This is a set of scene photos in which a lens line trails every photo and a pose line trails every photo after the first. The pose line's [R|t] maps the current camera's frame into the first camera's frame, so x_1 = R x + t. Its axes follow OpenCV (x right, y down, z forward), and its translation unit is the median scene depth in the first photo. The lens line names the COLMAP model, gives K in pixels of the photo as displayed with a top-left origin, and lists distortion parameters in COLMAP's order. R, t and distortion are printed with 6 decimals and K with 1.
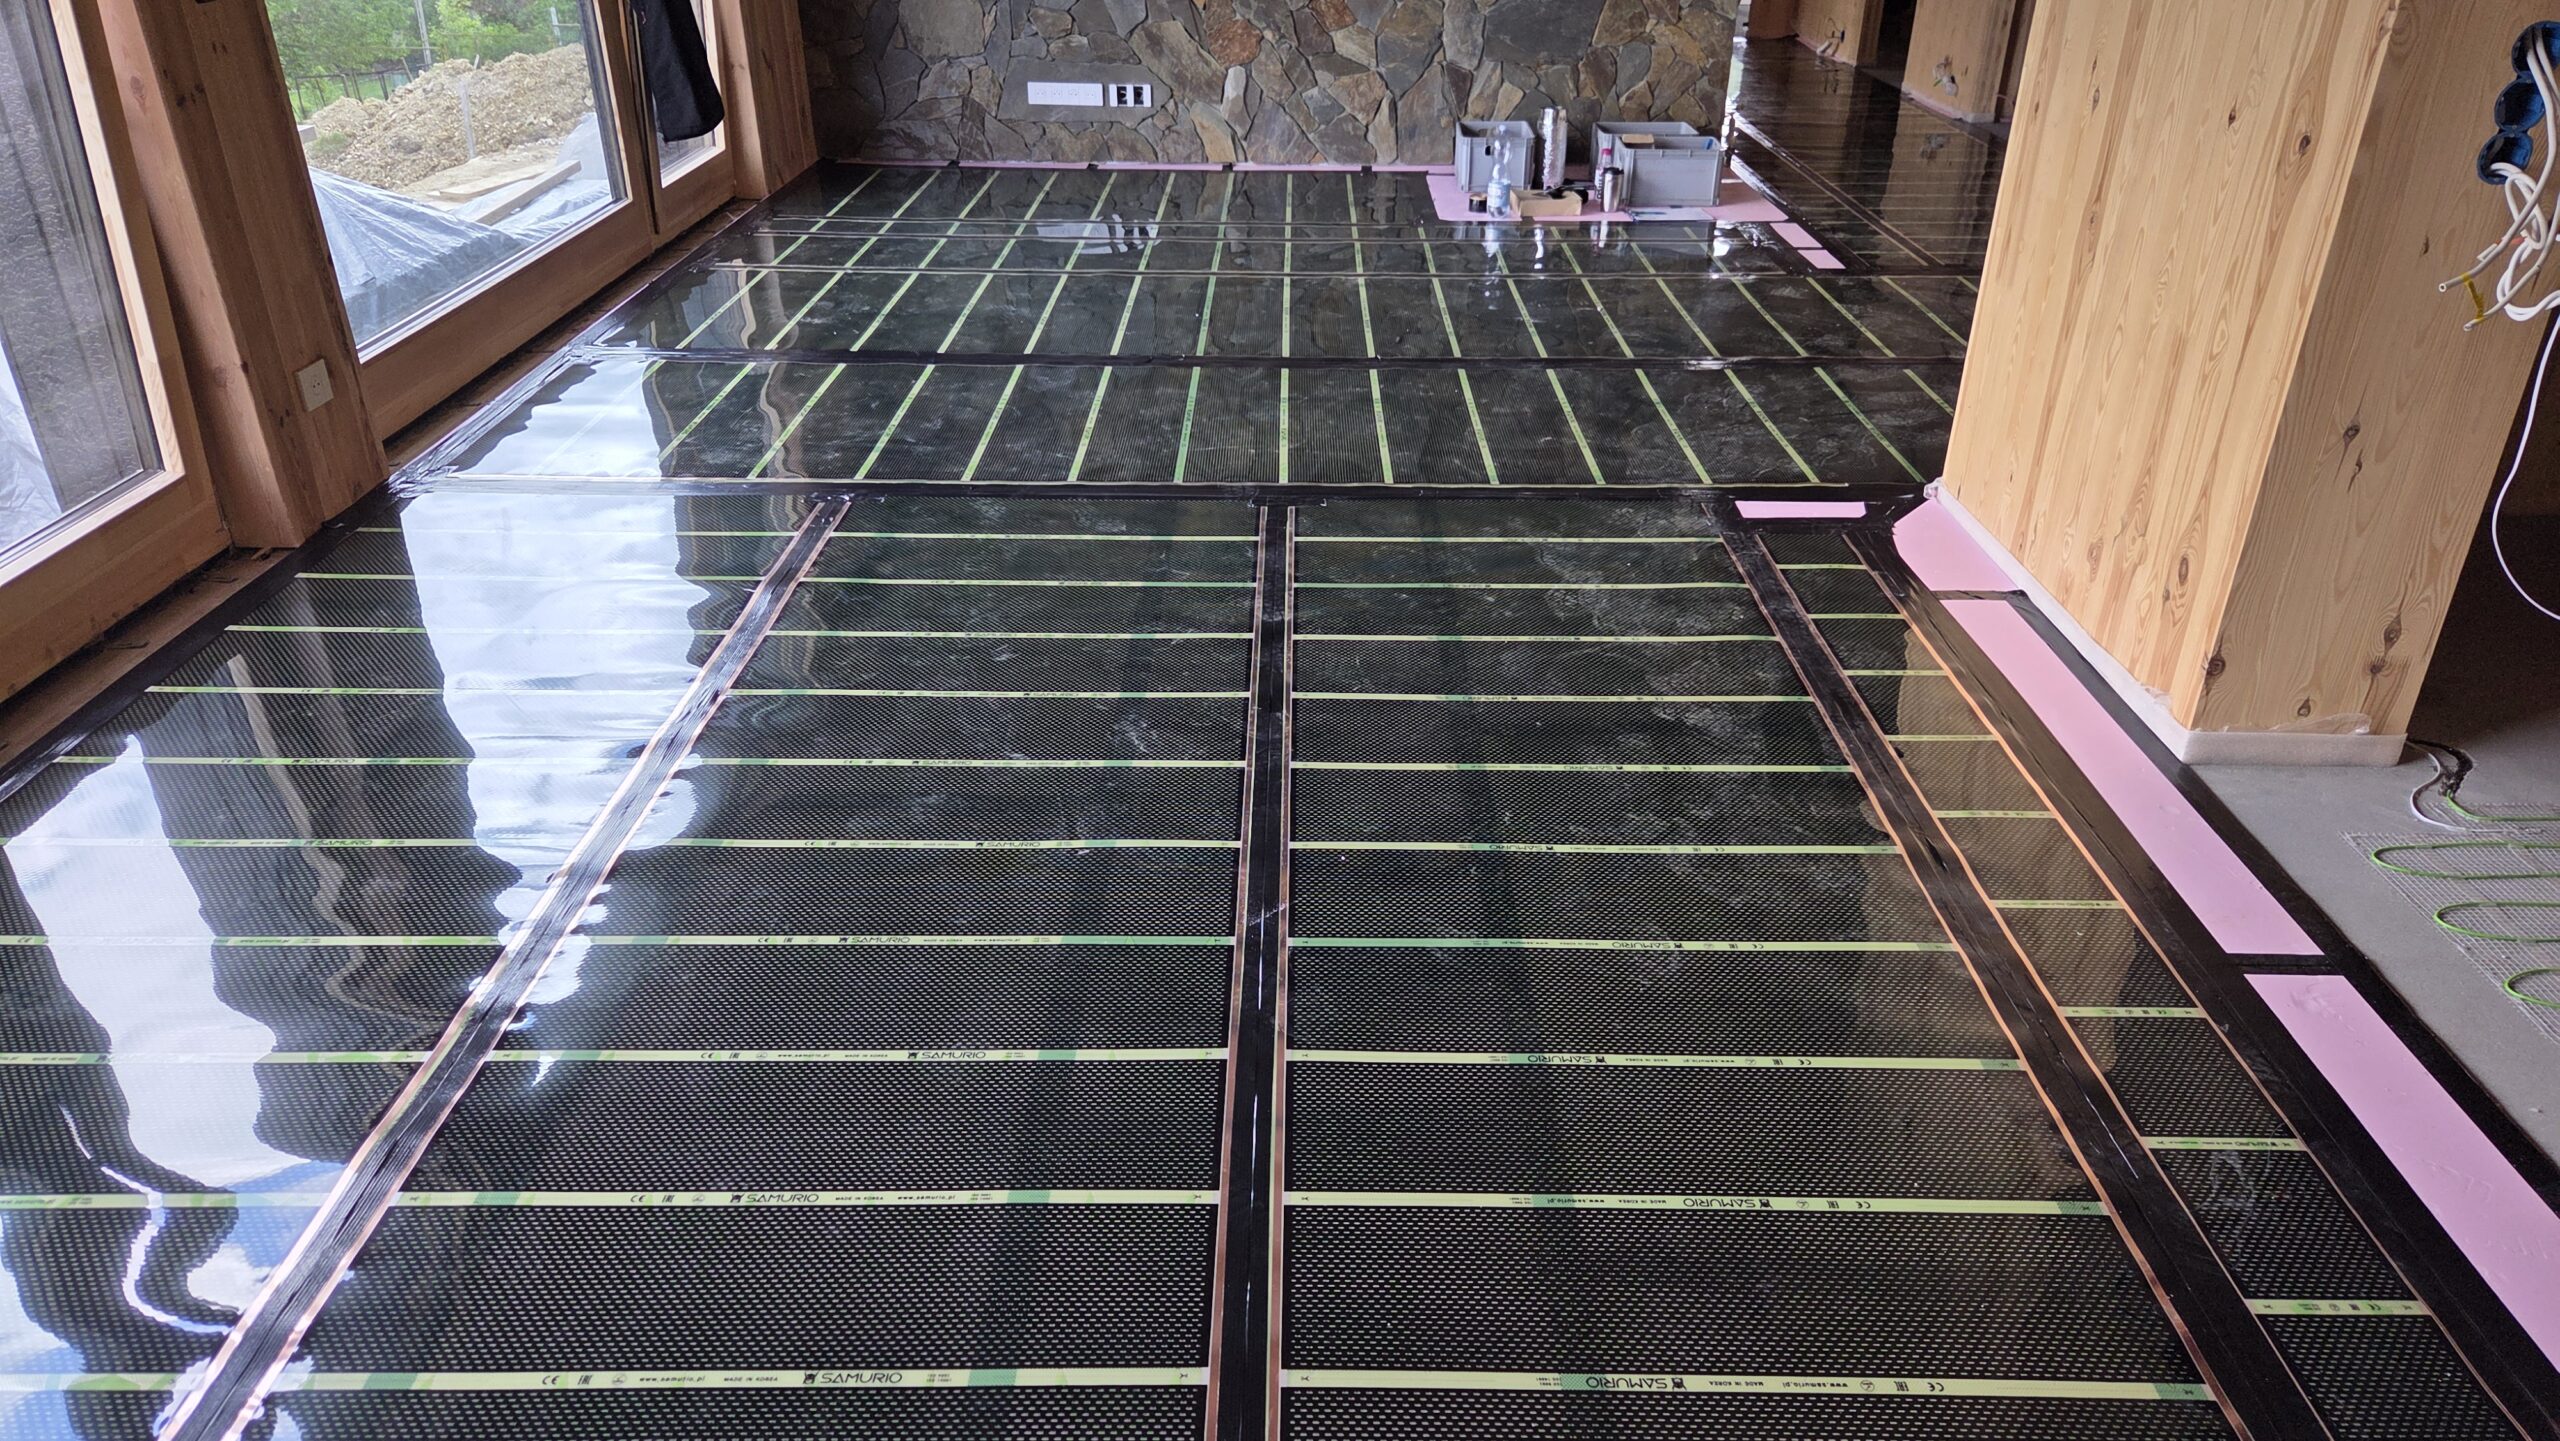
lens RADIAL K [[1723.4, 0, 1271.7], [0, 1723.4, 726.1], [0, 0, 1]] dist [0.072447, -0.062912]
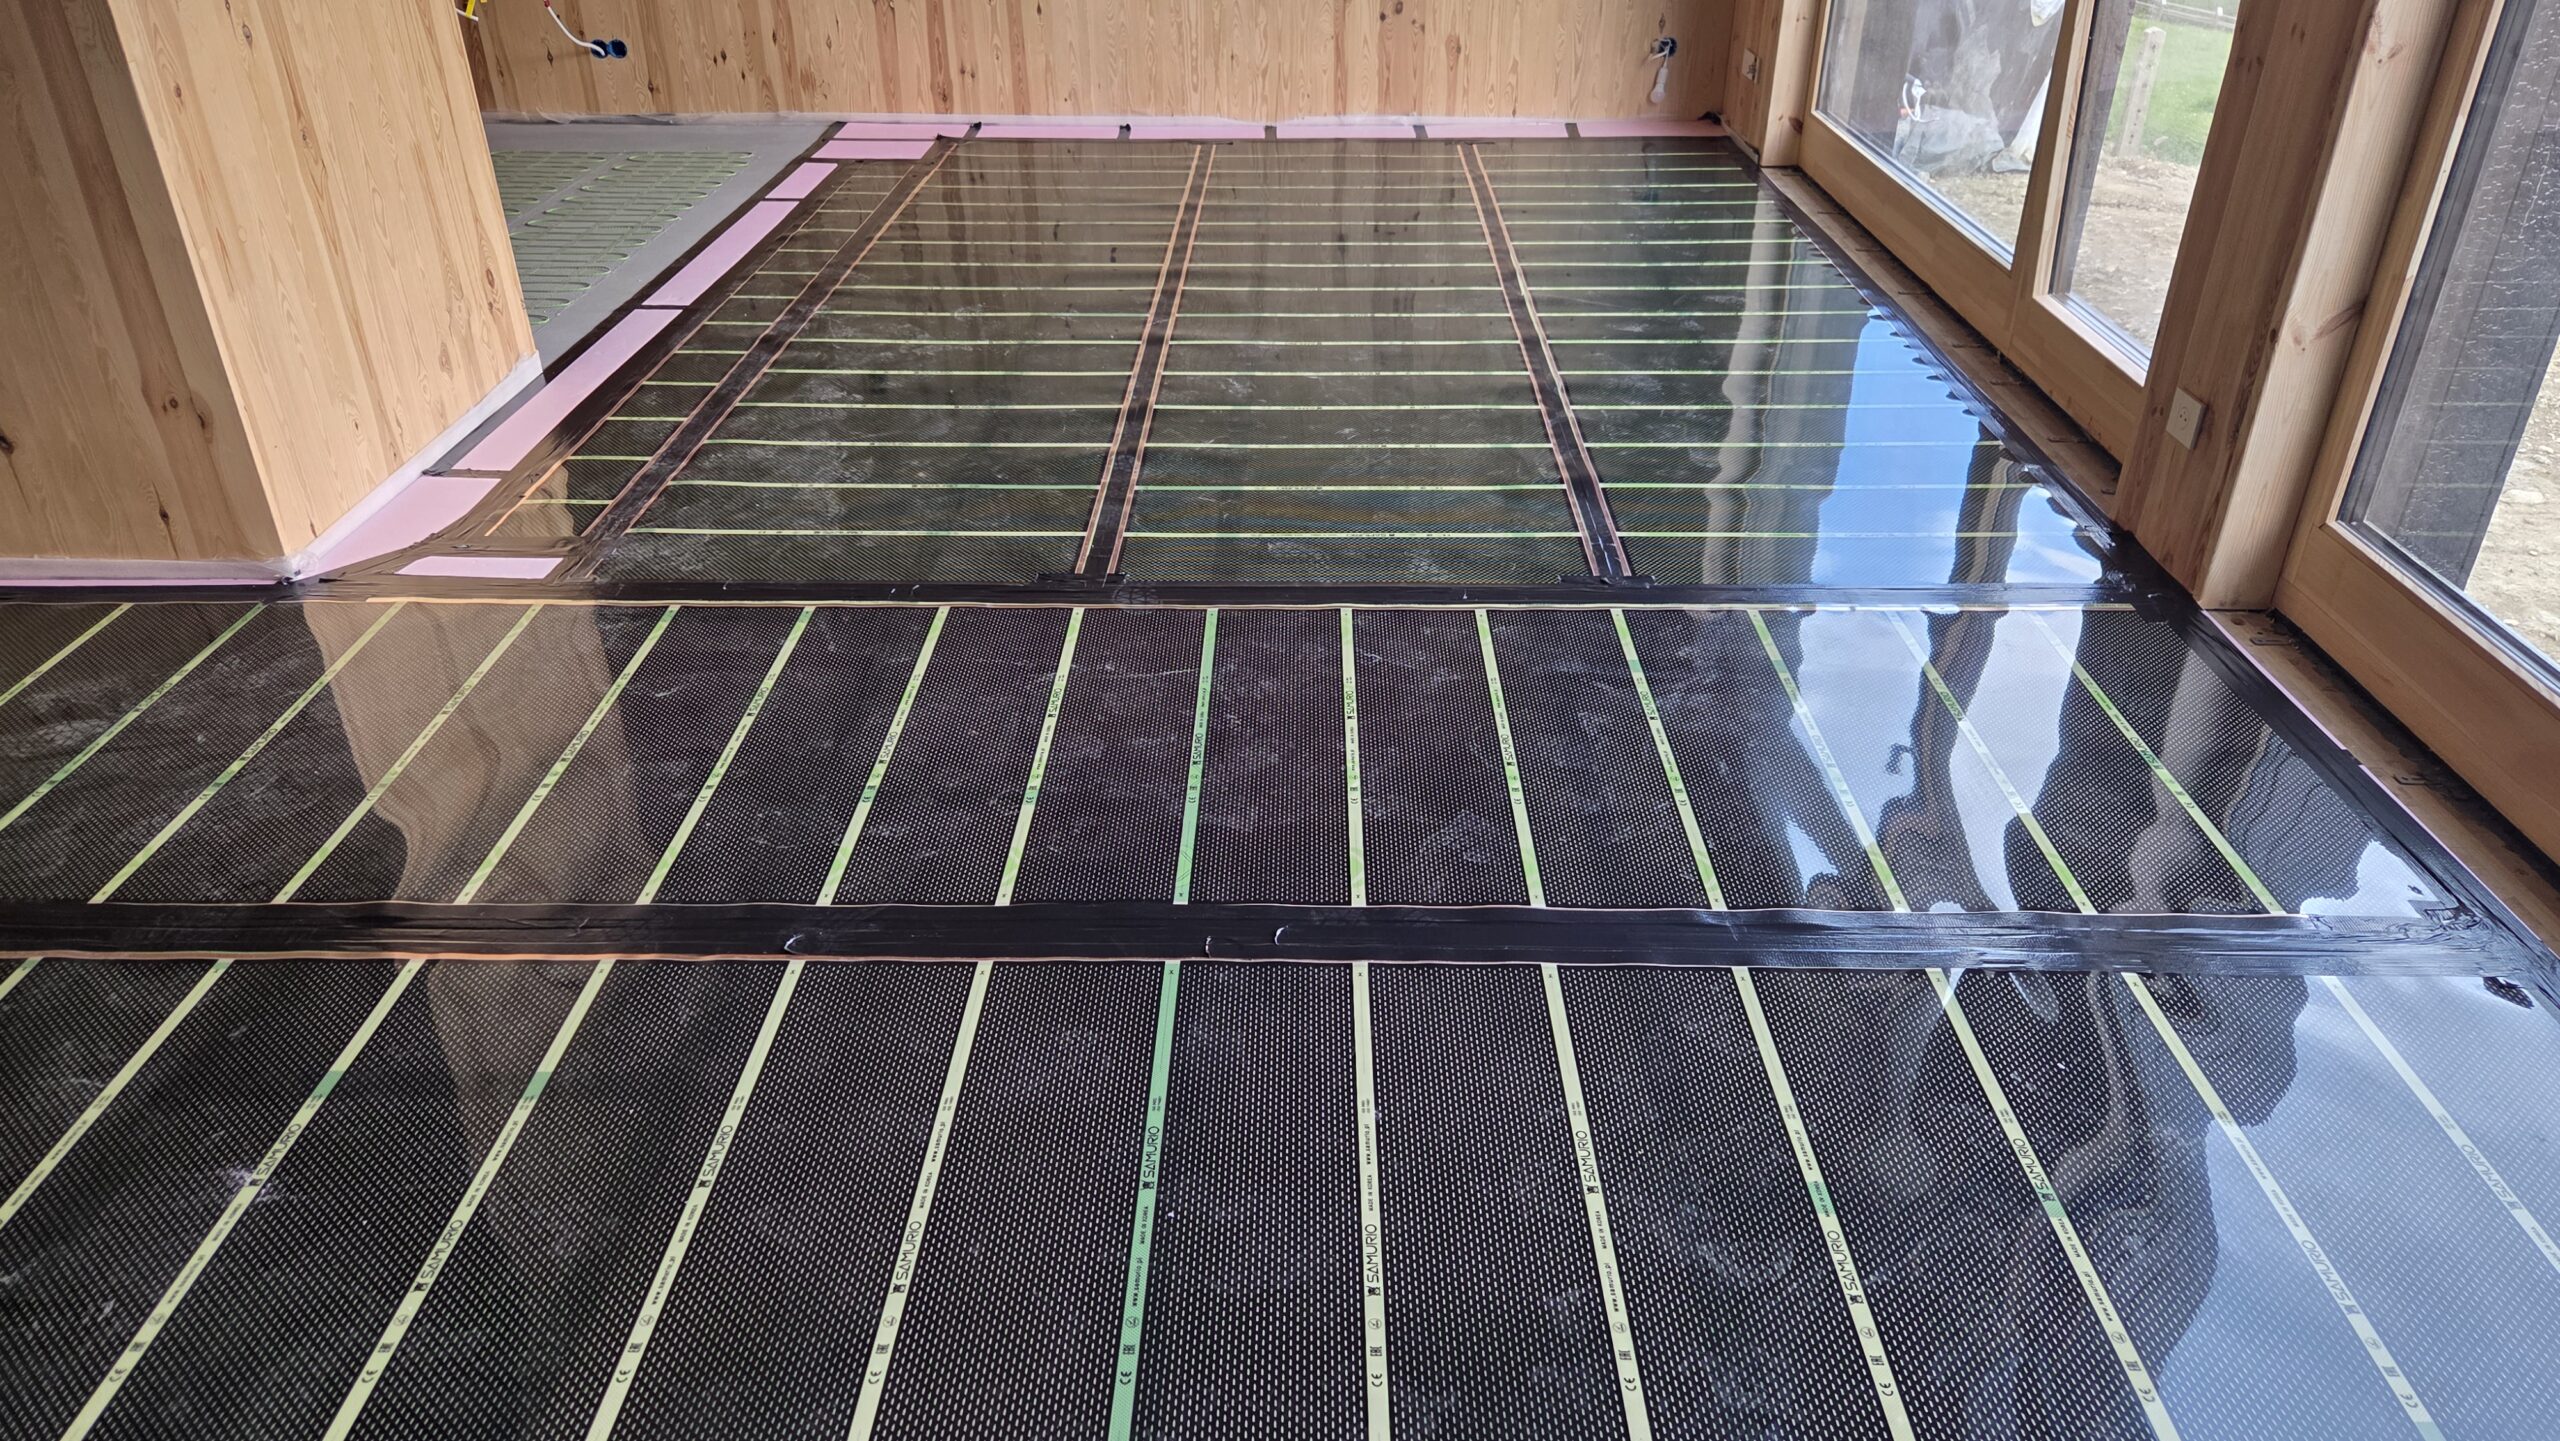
lens RADIAL K [[1733.4, 0, 1280.0], [0, 1733.4, 720.5], [0, 0, 1]] dist [0.072970, -0.071535]
pose [[-0.999982, -0.005981, 0.000304, -0.133677], [-0.002933, 0.533273, 0.845938, -1.225645], [-0.005222, 0.845922, -0.533281, 2.285835]]
